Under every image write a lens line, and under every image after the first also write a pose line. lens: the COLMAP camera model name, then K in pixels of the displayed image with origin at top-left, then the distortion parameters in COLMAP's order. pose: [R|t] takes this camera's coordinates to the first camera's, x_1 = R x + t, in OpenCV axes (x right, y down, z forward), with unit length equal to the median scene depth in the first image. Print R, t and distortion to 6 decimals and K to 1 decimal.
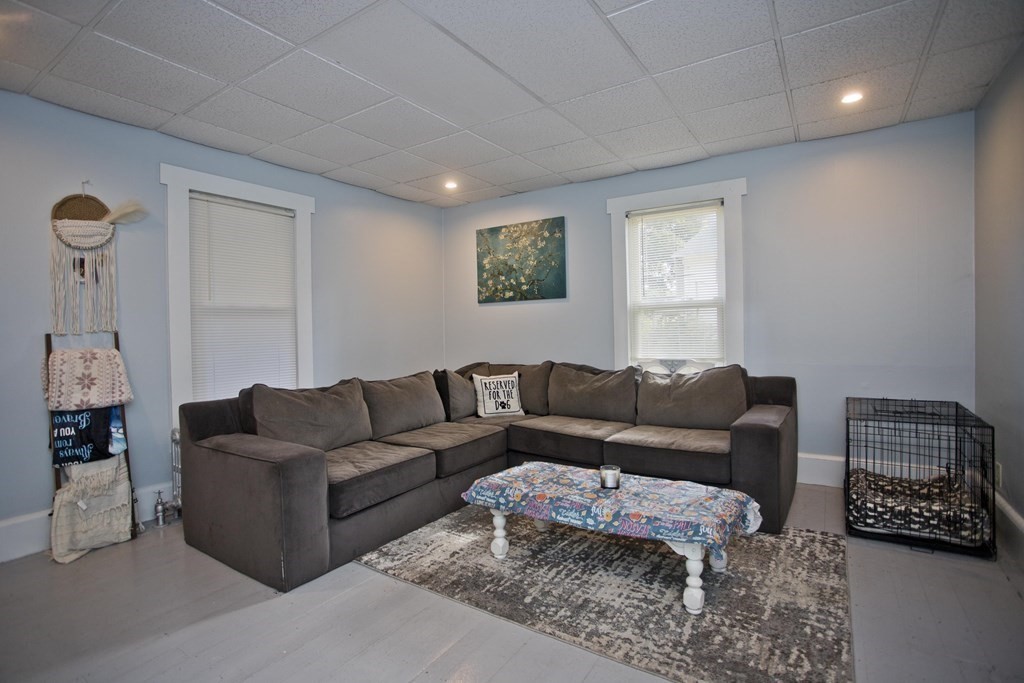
lens RADIAL K [[495.5, 0, 513.3], [0, 495.5, 337.0], [0, 0, 1]] dist [-0.060445, 0.019331]
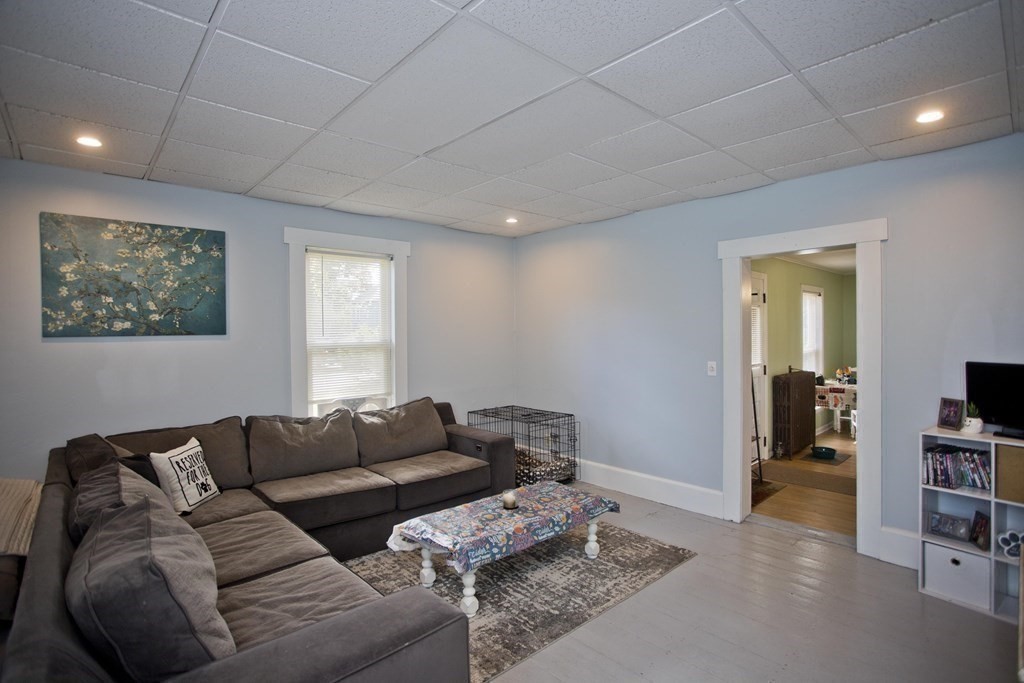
lens RADIAL K [[495.5, 0, 510.5], [0, 495.5, 336.9], [0, 0, 1]] dist [-0.060445, 0.019331]
pose [[0.257591, 0.011869, 0.966181, -0.569837], [0.021780, 0.999599, -0.018087, -0.055400], [-0.966008, 0.025703, 0.257229, 0.386921]]
